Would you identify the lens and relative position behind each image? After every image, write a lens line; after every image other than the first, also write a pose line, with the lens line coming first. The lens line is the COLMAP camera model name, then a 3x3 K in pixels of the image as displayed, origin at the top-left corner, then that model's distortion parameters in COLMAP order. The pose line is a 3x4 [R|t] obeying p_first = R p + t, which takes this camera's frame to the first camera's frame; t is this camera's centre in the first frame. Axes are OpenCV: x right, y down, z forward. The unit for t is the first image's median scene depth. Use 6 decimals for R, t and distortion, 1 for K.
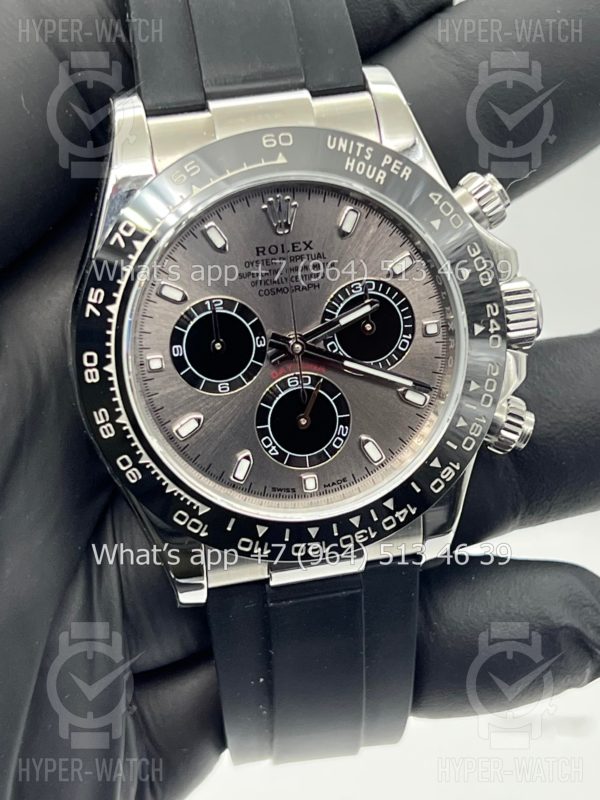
lens RADIAL K [[1845.7, 0, 299.7], [0, 1845.7, 406.7], [0, 0, 1]] dist [0.213568, 0.000000]
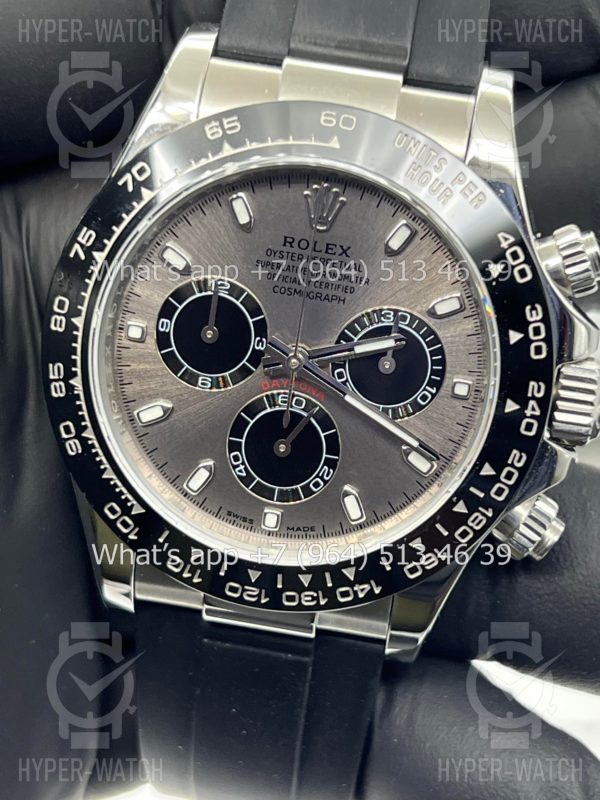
lens RADIAL K [[1845.7, 0, 304.1], [0, 1845.7, 399.6], [0, 0, 1]] dist [0.213568, 0.000000]
pose [[0.926670, 0.298302, -0.228688, 0.200393], [-0.297630, 0.953914, 0.038263, -0.049196], [0.229562, 0.032607, 0.972748, 0.174387]]
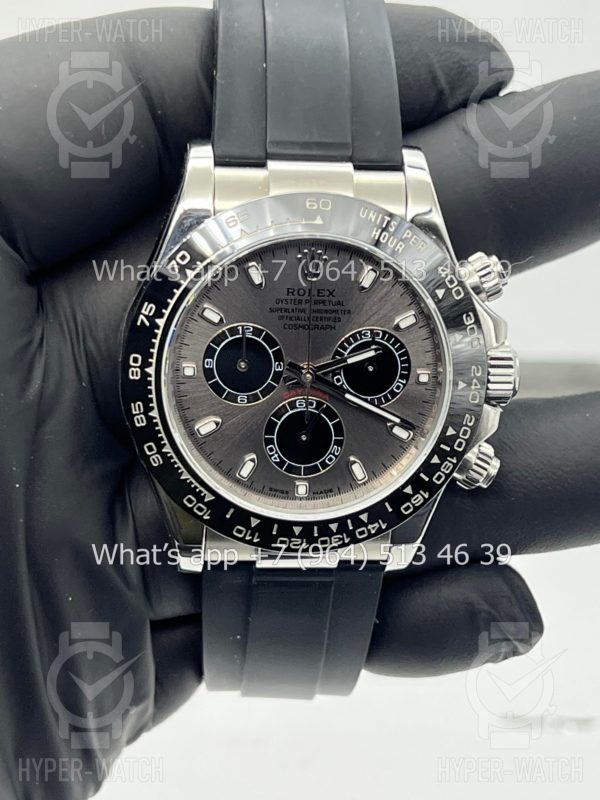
lens RADIAL K [[1845.7, 0, 308.0], [0, 1845.7, 404.1], [0, 0, 1]] dist [0.213568, 0.000000]
pose [[0.986155, 0.162193, -0.034524, 0.042441], [-0.160770, 0.986155, 0.040646, -0.062685], [0.040638, -0.034533, 0.998577, -0.191401]]
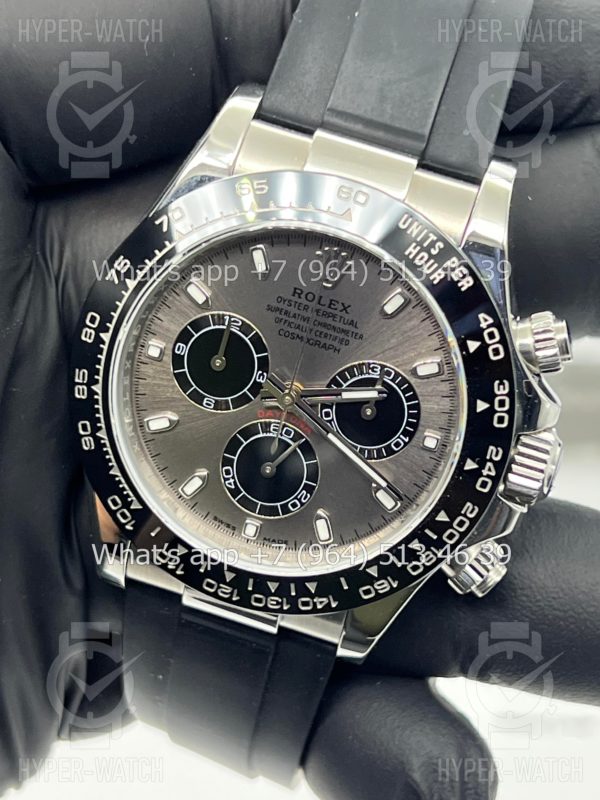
lens RADIAL K [[1845.7, 0, 311.8], [0, 1845.7, 397.4], [0, 0, 1]] dist [0.213568, 0.000000]
pose [[0.867817, 0.437117, -0.236268, 0.235321], [-0.422510, 0.899401, 0.112086, -0.145233], [0.261494, 0.002555, 0.965202, 0.070861]]
